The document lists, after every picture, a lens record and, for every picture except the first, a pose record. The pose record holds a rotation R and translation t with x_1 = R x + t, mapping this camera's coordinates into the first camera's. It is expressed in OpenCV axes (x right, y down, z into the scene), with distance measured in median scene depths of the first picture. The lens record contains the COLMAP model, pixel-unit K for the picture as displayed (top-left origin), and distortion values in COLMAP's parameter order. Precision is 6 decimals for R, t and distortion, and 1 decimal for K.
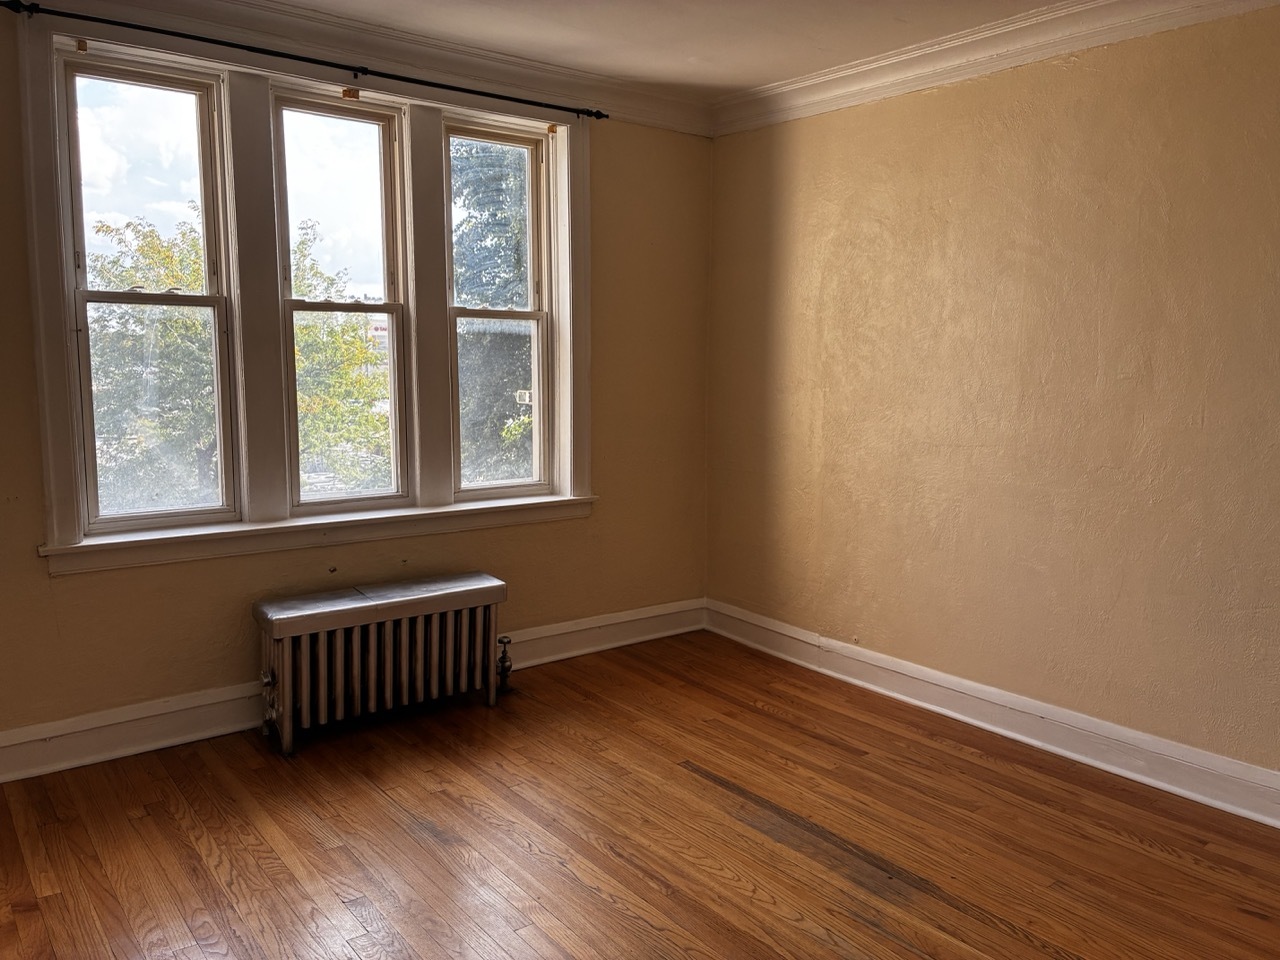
lens RADIAL K [[966.1, 0, 631.0], [0, 966.1, 469.1], [0, 0, 1]] dist [0.018620, -0.006136]
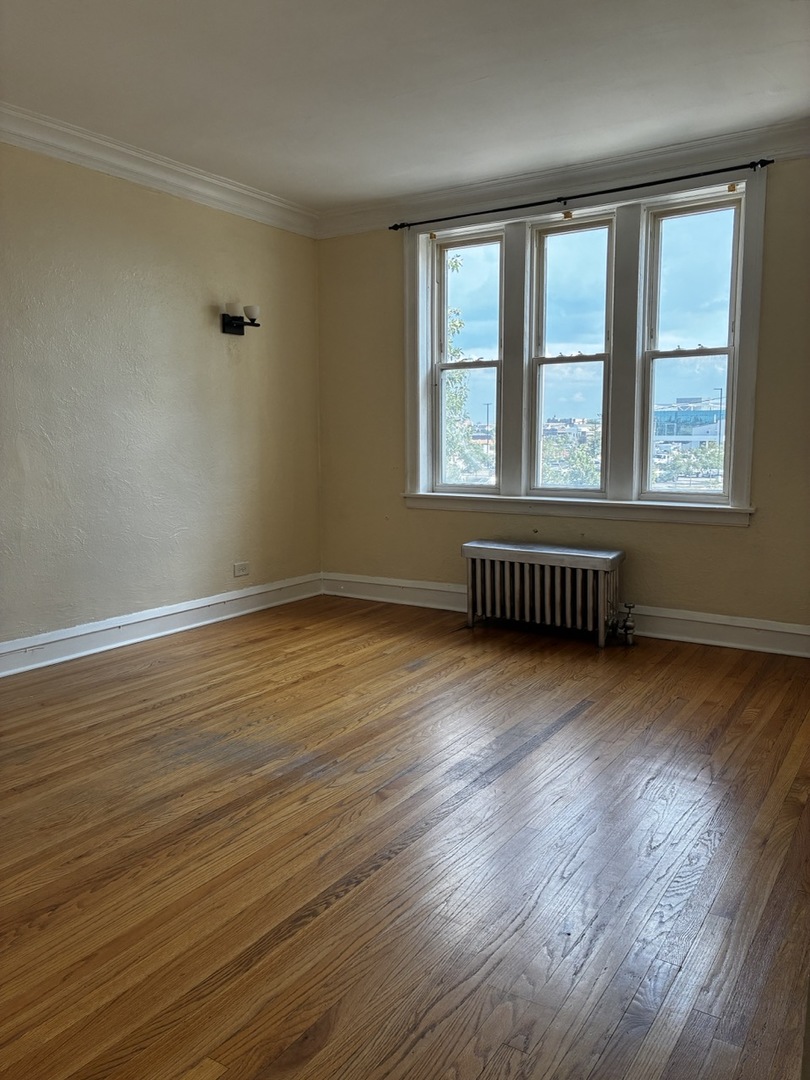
lens RADIAL K [[815.2, 0, 405.0], [0, 815.2, 540.0], [0, 0, 1]] dist [0.018620, -0.006136]
pose [[0.333376, 0.134128, -0.933204, 0.865082], [-0.078498, 0.990340, 0.114297, -0.015279], [0.939520, 0.035151, 0.340685, 0.349023]]
